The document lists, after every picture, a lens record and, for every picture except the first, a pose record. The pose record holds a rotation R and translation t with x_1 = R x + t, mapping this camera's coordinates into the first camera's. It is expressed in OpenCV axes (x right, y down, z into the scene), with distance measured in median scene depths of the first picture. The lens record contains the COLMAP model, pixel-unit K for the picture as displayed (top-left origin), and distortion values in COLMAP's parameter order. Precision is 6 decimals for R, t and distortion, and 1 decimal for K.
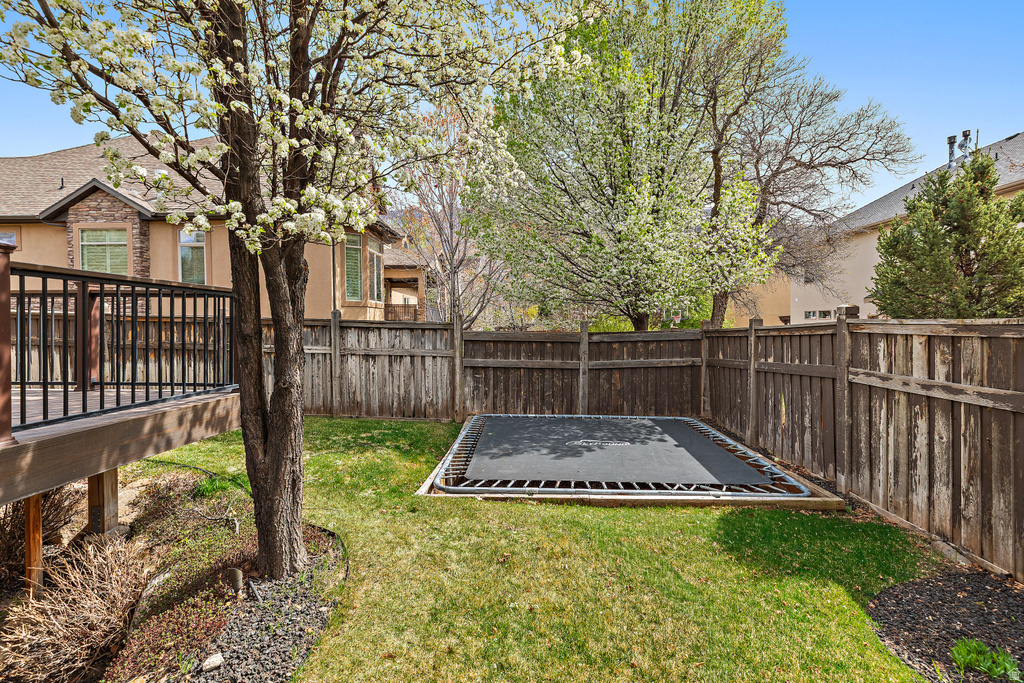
lens RADIAL K [[476.0, 0, 515.8], [0, 476.0, 332.2], [0, 0, 1]] dist [0.001165, 0.000056]
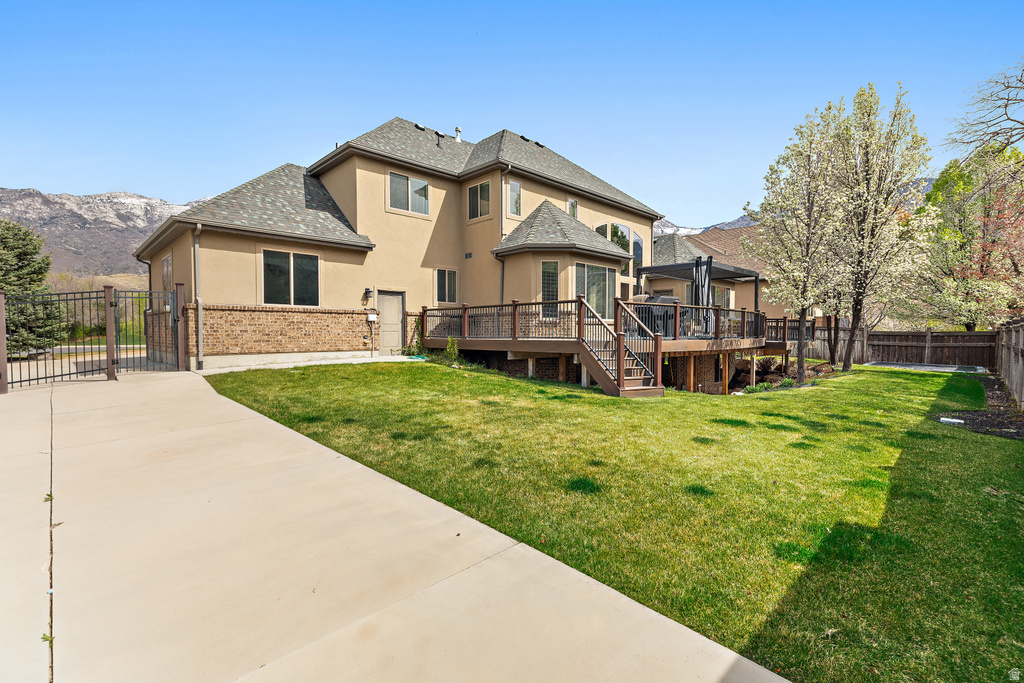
lens RADIAL K [[476.0, 0, 511.6], [0, 476.0, 338.8], [0, 0, 1]] dist [0.001165, 0.000056]
pose [[0.720446, 0.016324, -0.693319, 0.293703], [-0.004183, 0.999807, 0.019193, -0.001051], [0.693498, -0.010928, 0.720376, -2.240313]]
